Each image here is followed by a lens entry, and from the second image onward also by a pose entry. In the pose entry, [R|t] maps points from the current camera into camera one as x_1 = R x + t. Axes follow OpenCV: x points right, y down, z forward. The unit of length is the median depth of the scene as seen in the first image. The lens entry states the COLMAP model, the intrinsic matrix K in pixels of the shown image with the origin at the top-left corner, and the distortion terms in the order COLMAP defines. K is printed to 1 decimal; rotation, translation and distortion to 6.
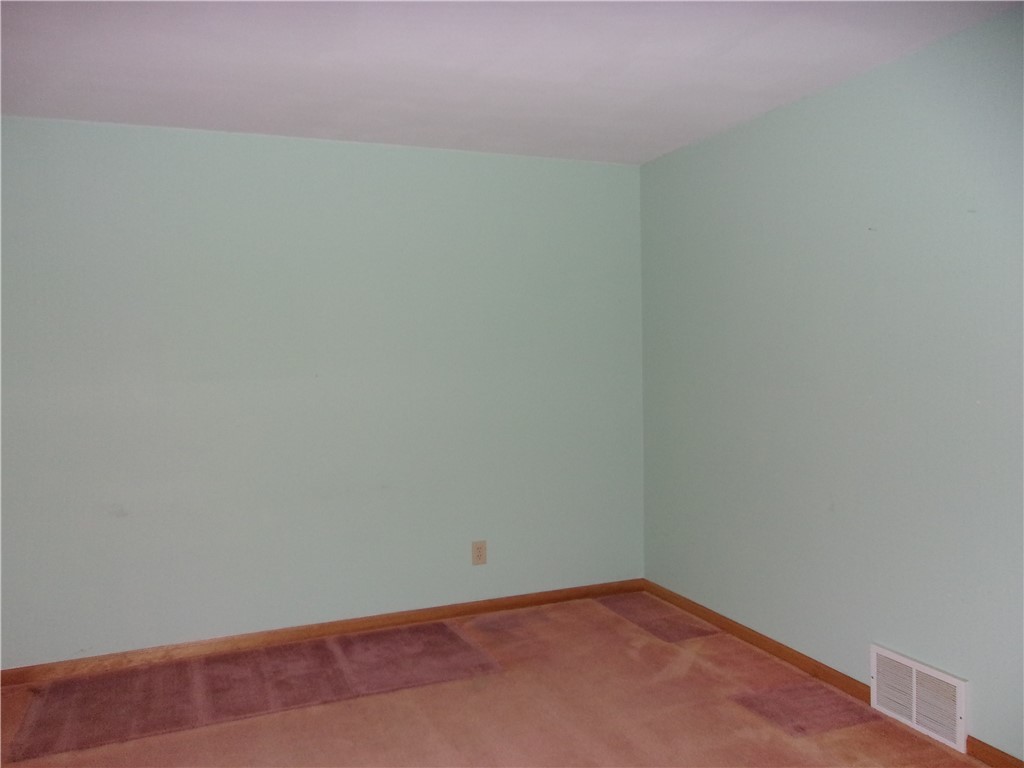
lens RADIAL K [[796.7, 0, 513.8], [0, 796.7, 382.8], [0, 0, 1]] dist [0.030257, 0.019138]
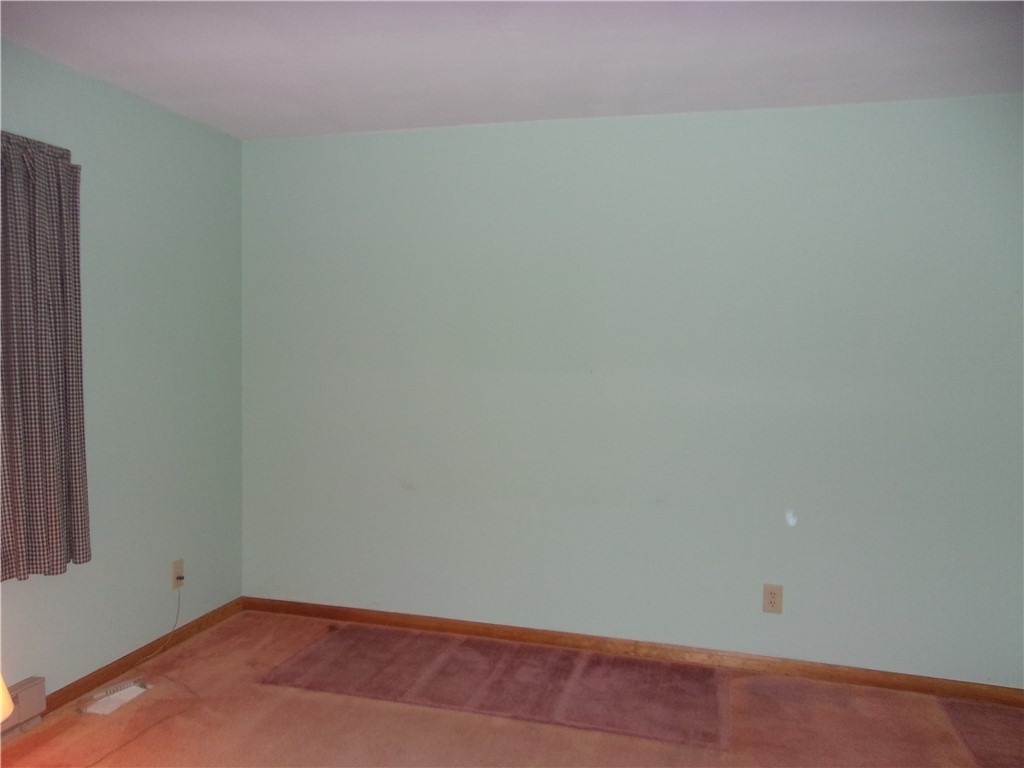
lens RADIAL K [[796.7, 0, 510.4], [0, 796.7, 385.0], [0, 0, 1]] dist [0.030257, 0.019138]
pose [[0.810761, 0.065006, -0.581757, 0.251417], [-0.066413, 0.997613, 0.018918, -0.005086], [0.581598, 0.023298, 0.813143, 0.206684]]
